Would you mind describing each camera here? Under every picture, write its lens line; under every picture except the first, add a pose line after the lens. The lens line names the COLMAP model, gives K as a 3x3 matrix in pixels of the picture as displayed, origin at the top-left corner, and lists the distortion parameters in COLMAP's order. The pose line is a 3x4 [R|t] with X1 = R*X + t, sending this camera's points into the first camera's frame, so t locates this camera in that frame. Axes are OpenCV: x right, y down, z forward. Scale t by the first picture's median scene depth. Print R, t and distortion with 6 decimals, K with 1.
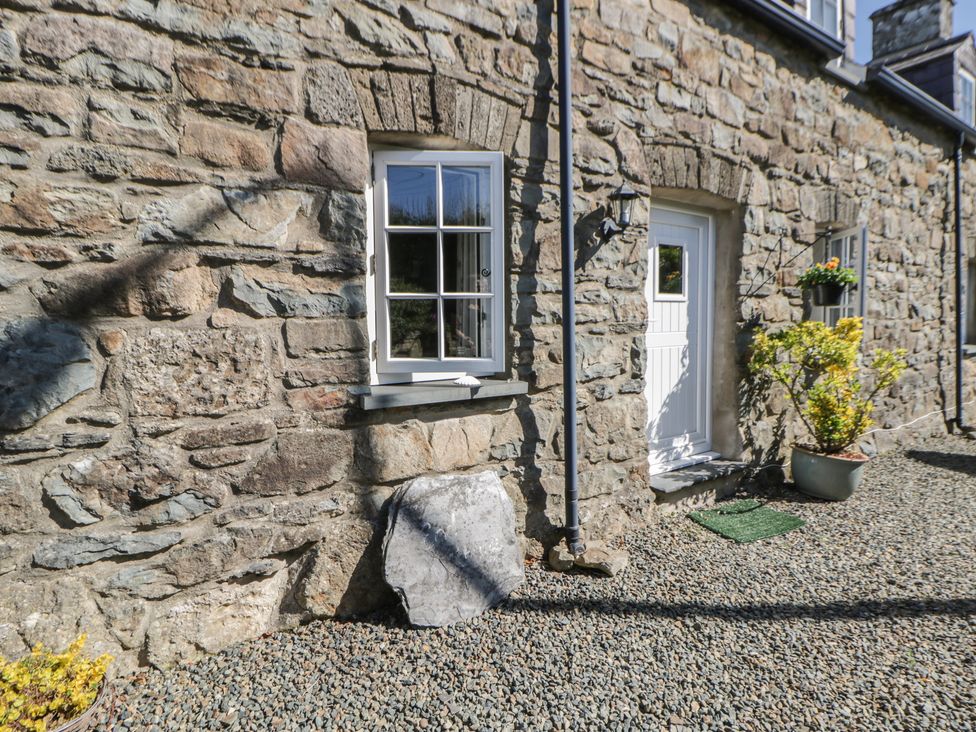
lens RADIAL K [[525.4, 0, 490.7], [0, 525.4, 360.9], [0, 0, 1]] dist [-0.000551, -0.009489]
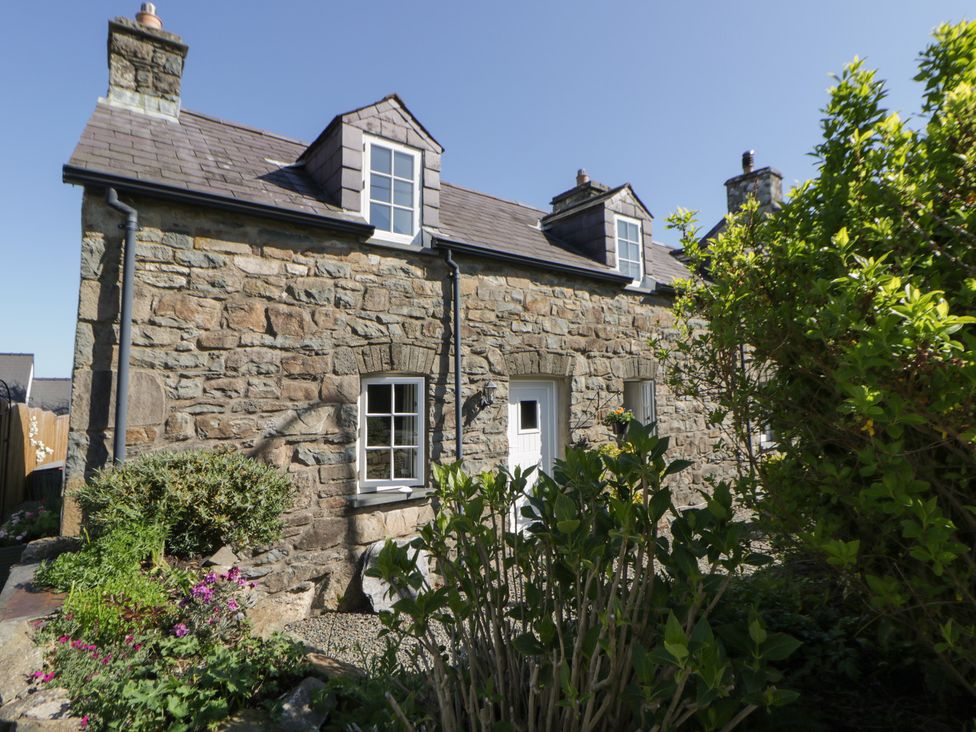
lens RADIAL K [[525.4, 0, 503.7], [0, 525.4, 348.0], [0, 0, 1]] dist [-0.000551, -0.009489]
pose [[0.993831, 0.005619, 0.110767, 0.110426], [0.013147, 0.985706, -0.167961, -0.163380], [-0.110127, 0.168381, 0.979551, -1.153015]]
